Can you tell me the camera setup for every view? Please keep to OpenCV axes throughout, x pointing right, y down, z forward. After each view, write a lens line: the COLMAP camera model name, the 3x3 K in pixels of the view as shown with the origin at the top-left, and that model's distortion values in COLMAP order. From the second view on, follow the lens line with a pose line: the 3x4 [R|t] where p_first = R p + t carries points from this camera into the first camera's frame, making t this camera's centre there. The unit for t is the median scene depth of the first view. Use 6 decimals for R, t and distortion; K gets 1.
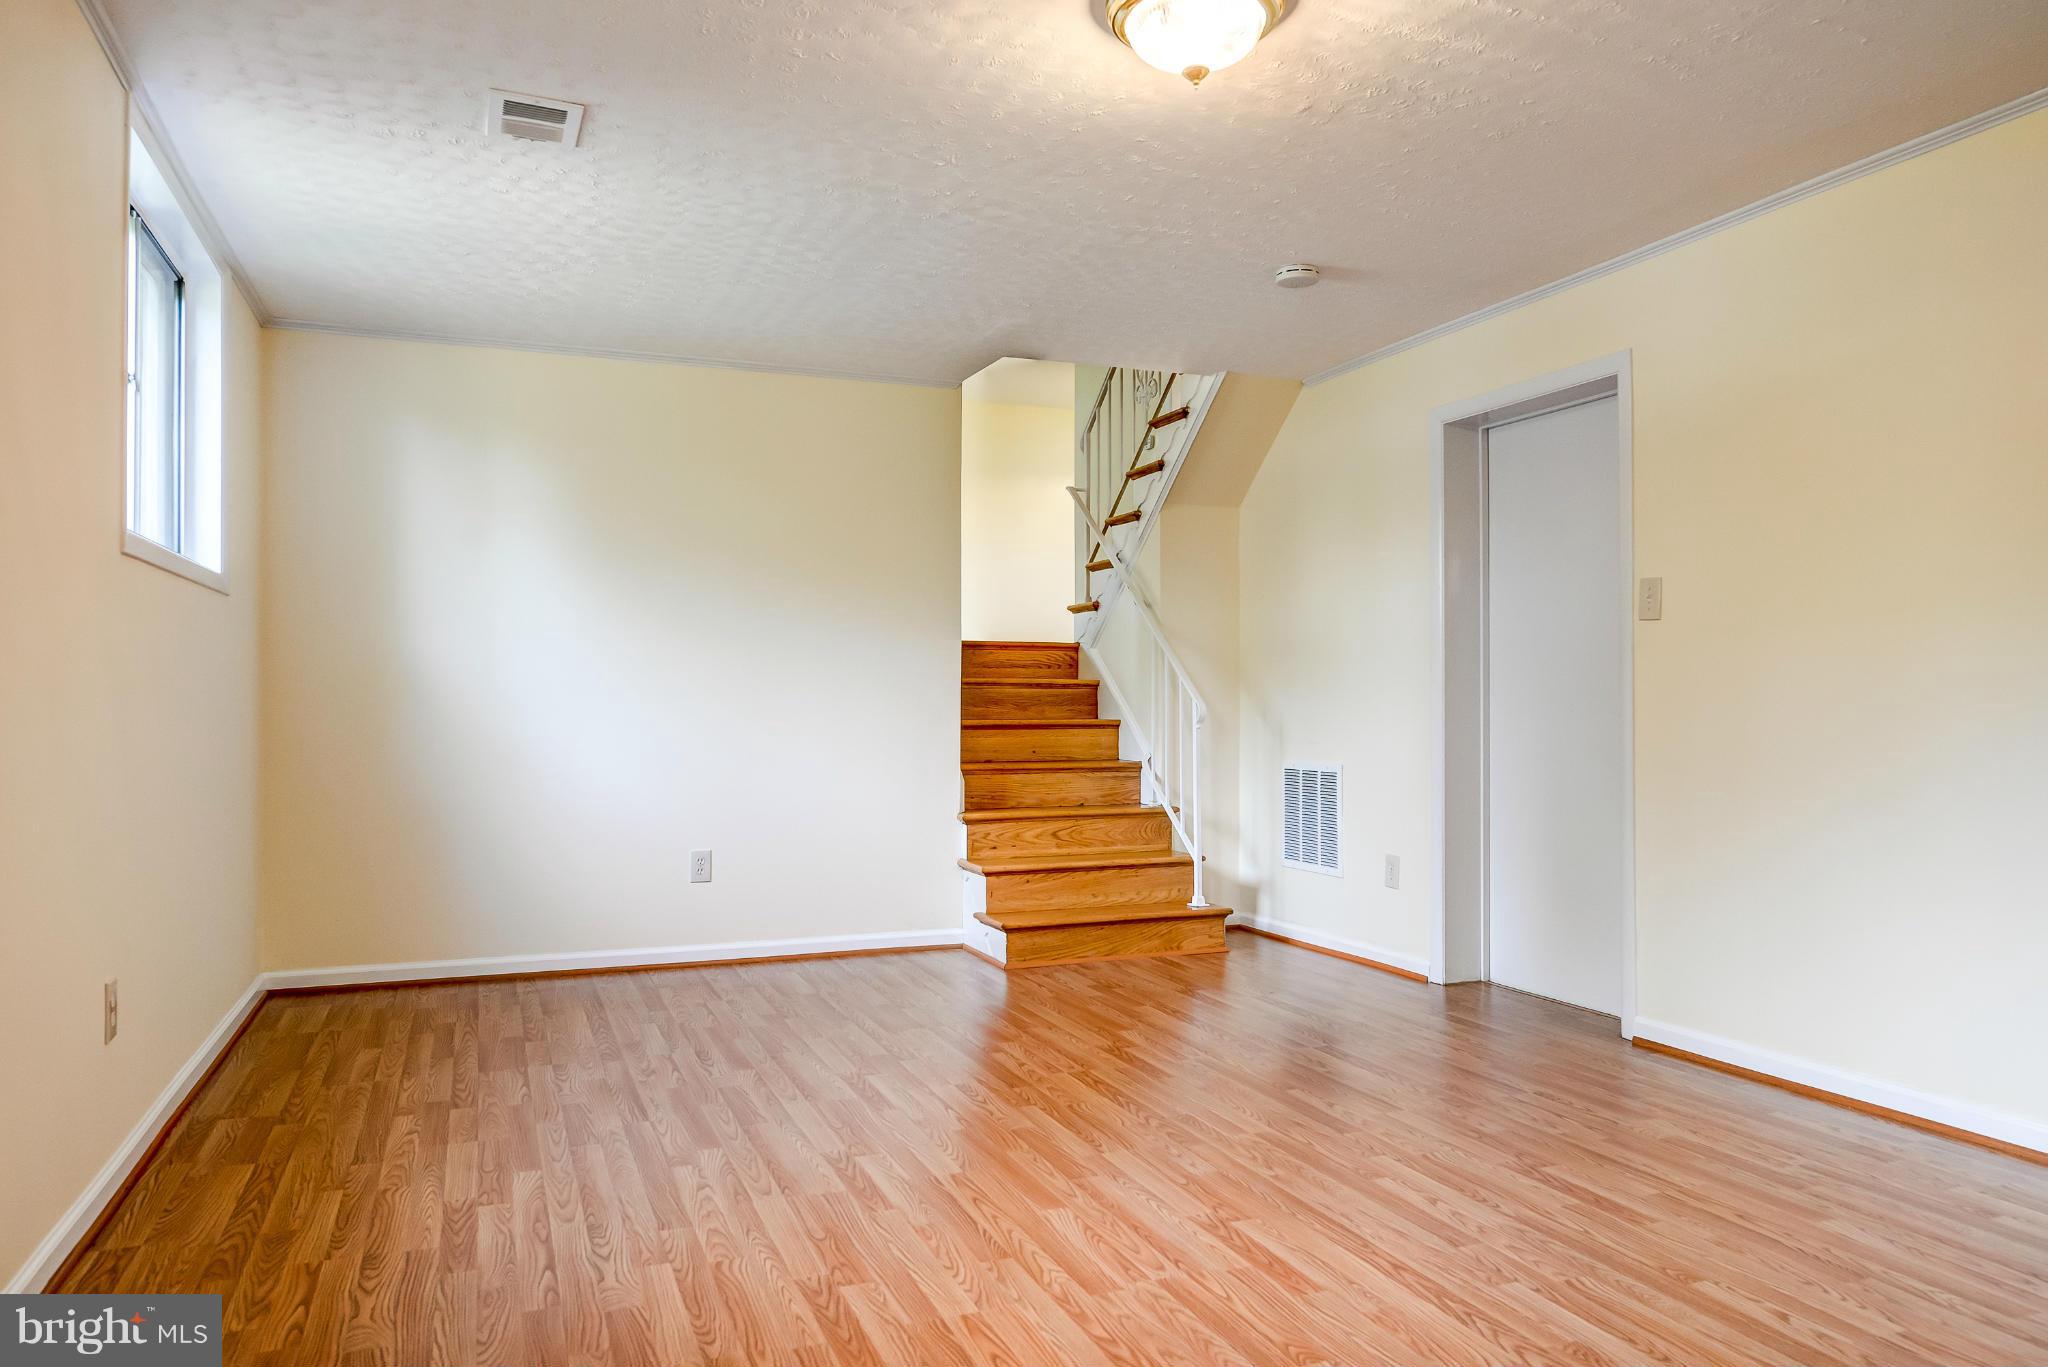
lens RADIAL K [[1182.6, 0, 1024.0], [0, 1182.6, 683.5], [0, 0, 1]] dist [0.001235, -0.000712]
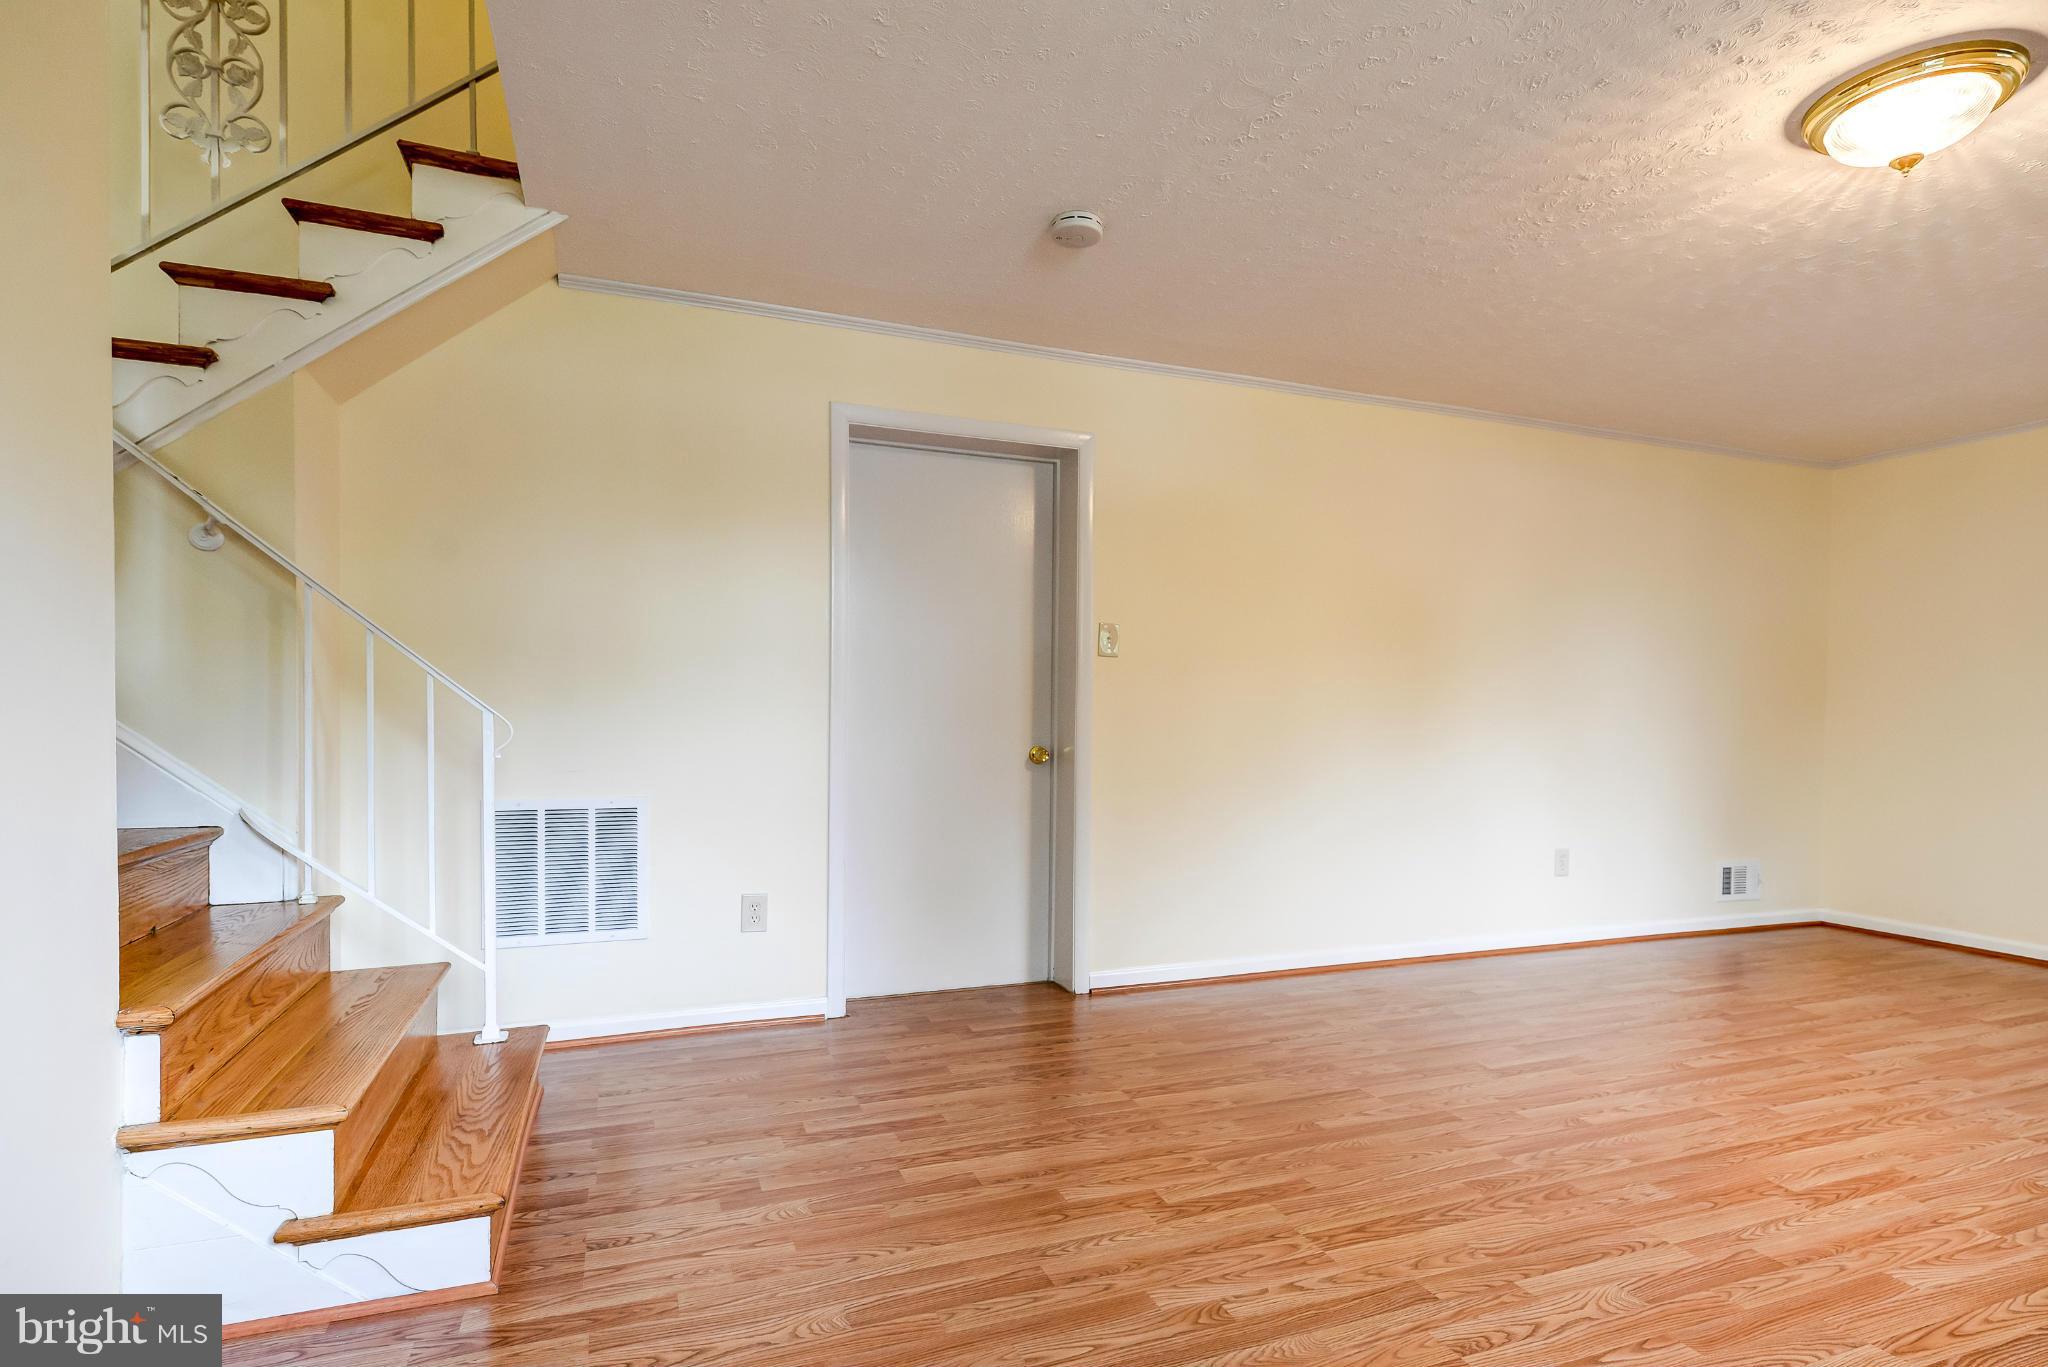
lens RADIAL K [[935.8, 0, 1023.8], [0, 935.8, 718.2], [0, 0, 1]] dist [-0.000025, -0.000748]
pose [[0.102729, -0.004524, 0.994699, -0.710018], [-0.022651, 0.999720, 0.006886, 0.016226], [-0.994451, -0.023238, 0.102598, 1.496636]]
